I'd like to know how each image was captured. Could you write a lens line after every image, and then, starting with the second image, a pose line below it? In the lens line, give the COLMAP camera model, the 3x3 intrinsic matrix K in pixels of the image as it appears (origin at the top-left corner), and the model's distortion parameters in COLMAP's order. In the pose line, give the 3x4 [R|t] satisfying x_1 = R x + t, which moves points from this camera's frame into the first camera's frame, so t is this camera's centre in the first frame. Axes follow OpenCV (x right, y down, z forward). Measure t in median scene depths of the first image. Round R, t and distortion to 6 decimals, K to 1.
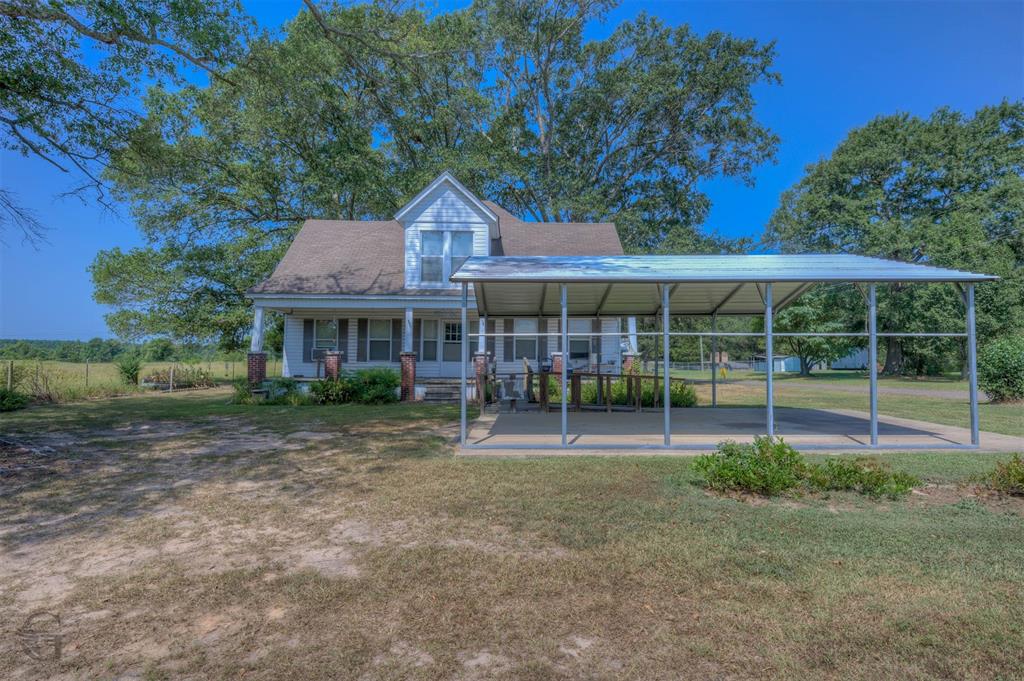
lens RADIAL K [[526.7, 0, 512.0], [0, 526.7, 340.5], [0, 0, 1]] dist [-0.000741, -0.000077]
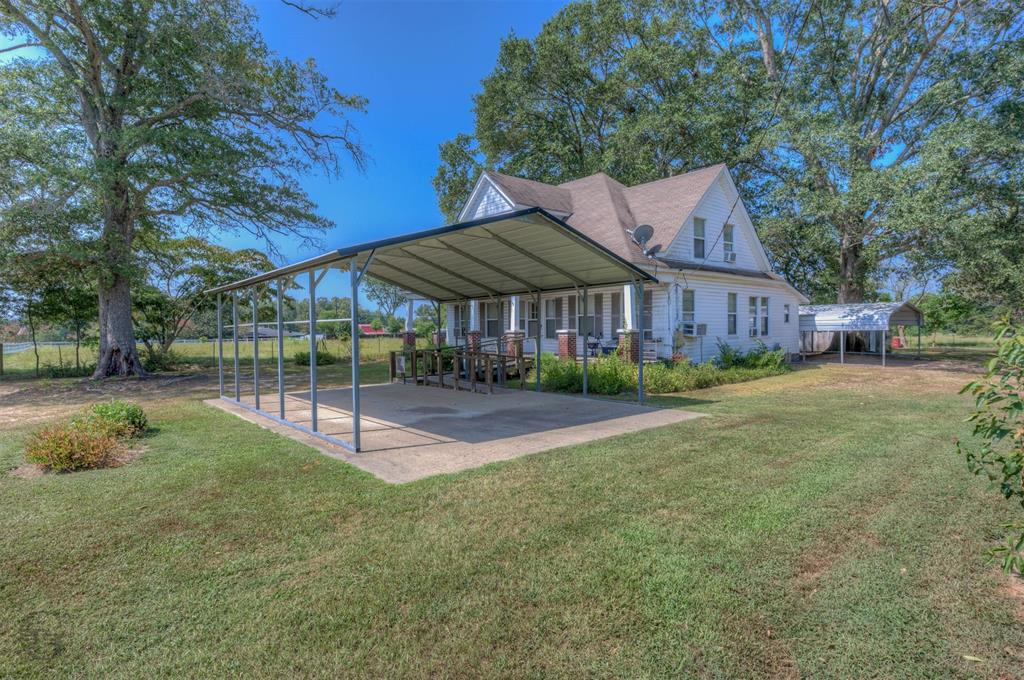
lens RADIAL K [[526.7, 0, 512.0], [0, 526.7, 340.0], [0, 0, 1]] dist [-0.000741, -0.000077]
pose [[0.644265, 0.006498, -0.764775, 0.765931], [0.036242, 0.998581, 0.039016, -0.000486], [0.763943, -0.052853, 0.643115, 0.293404]]
